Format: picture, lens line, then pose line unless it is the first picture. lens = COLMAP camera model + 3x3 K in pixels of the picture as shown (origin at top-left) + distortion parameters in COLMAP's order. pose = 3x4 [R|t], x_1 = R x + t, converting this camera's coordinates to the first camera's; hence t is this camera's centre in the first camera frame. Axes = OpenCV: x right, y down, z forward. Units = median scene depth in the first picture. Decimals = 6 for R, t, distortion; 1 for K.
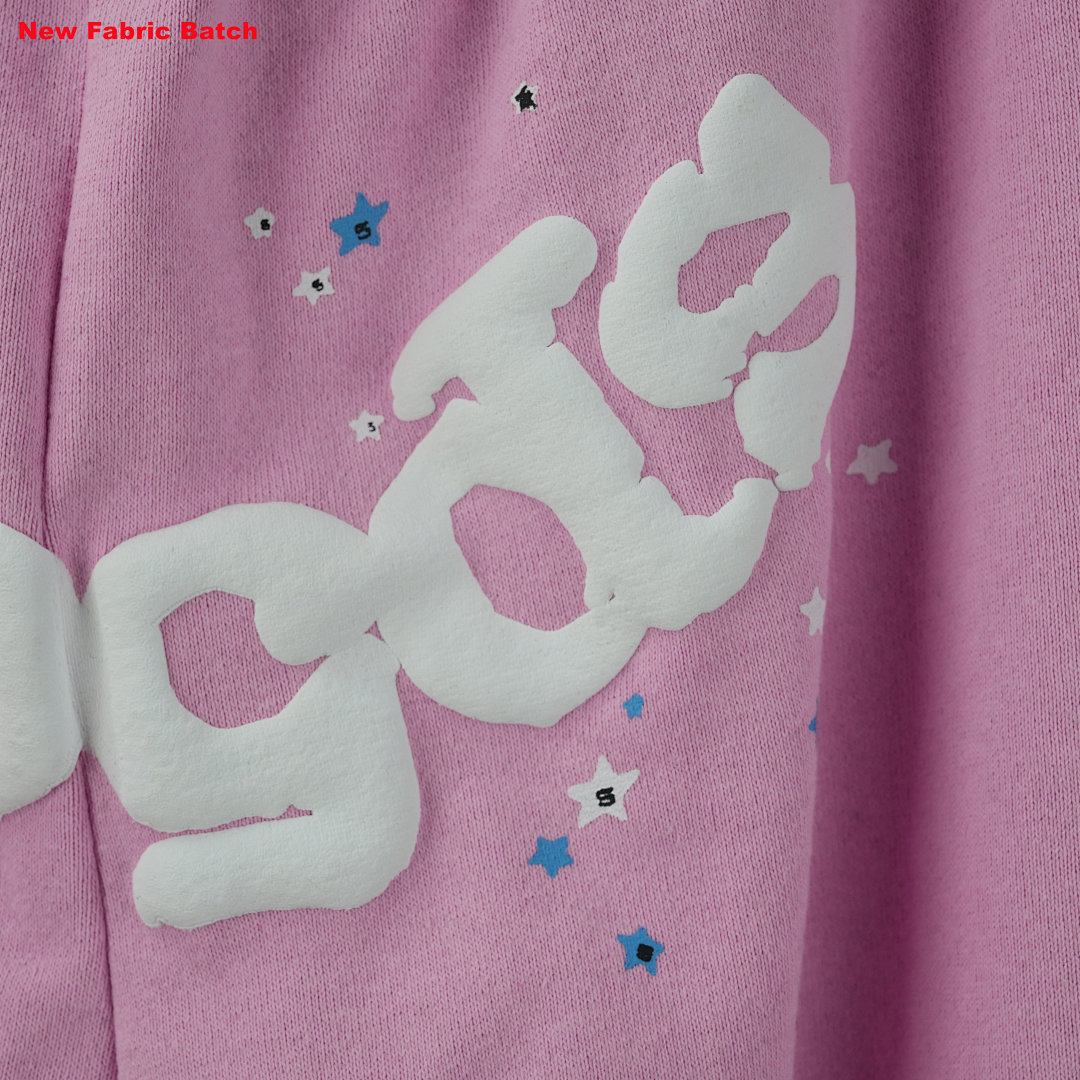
lens RADIAL K [[2828.0, 0, 540.0], [0, 2828.0, 540.0], [0, 0, 1]] dist [0.164531, 0.877072]
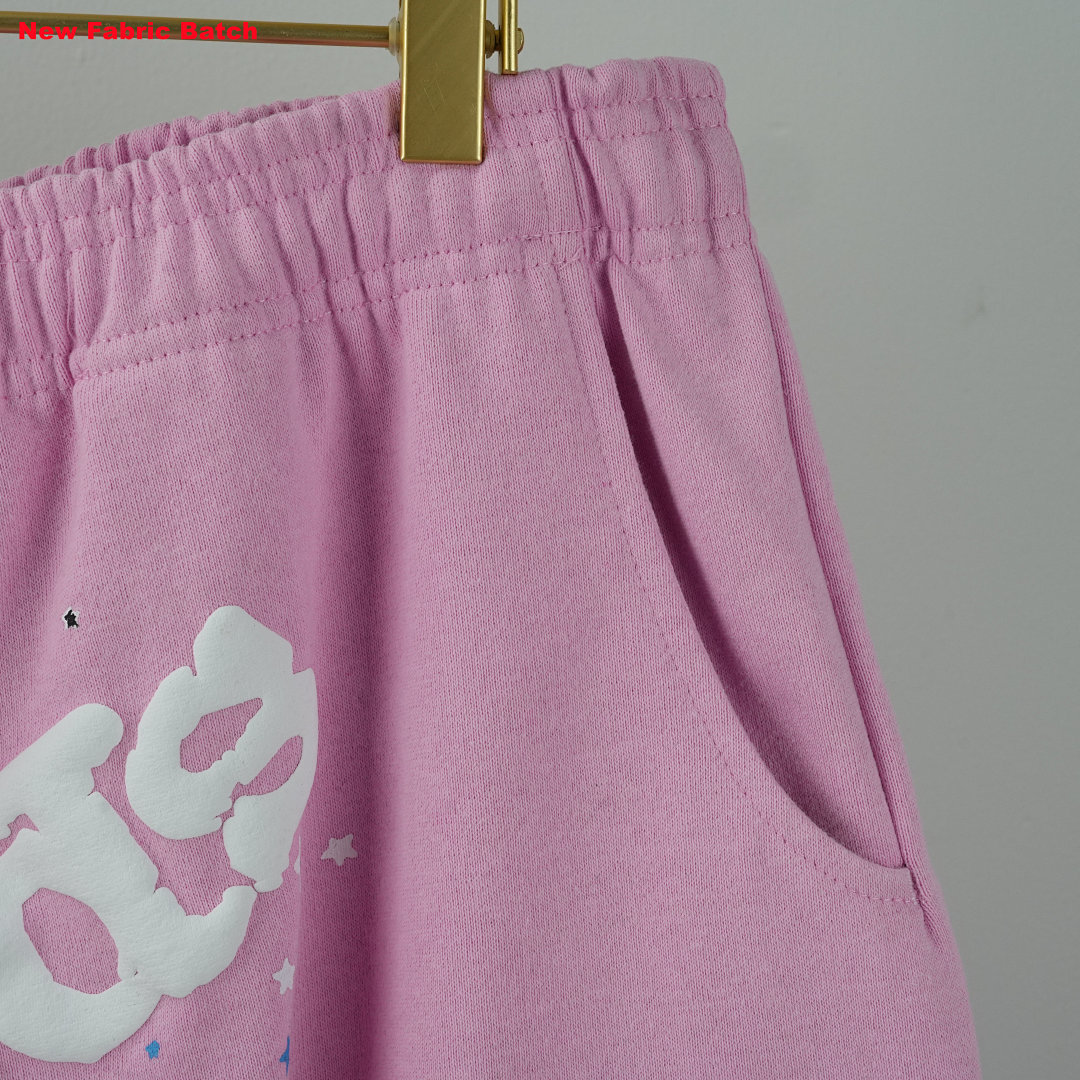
lens RADIAL K [[2341.2, 0, 540.0], [0, 2341.2, 540.0], [0, 0, 1]] dist [0.094569, 0.402605]
pose [[0.997542, -0.006806, 0.069743, 0.144828], [0.005934, 0.999902, 0.012700, -0.207477], [-0.069822, -0.012255, 0.997484, -0.173445]]
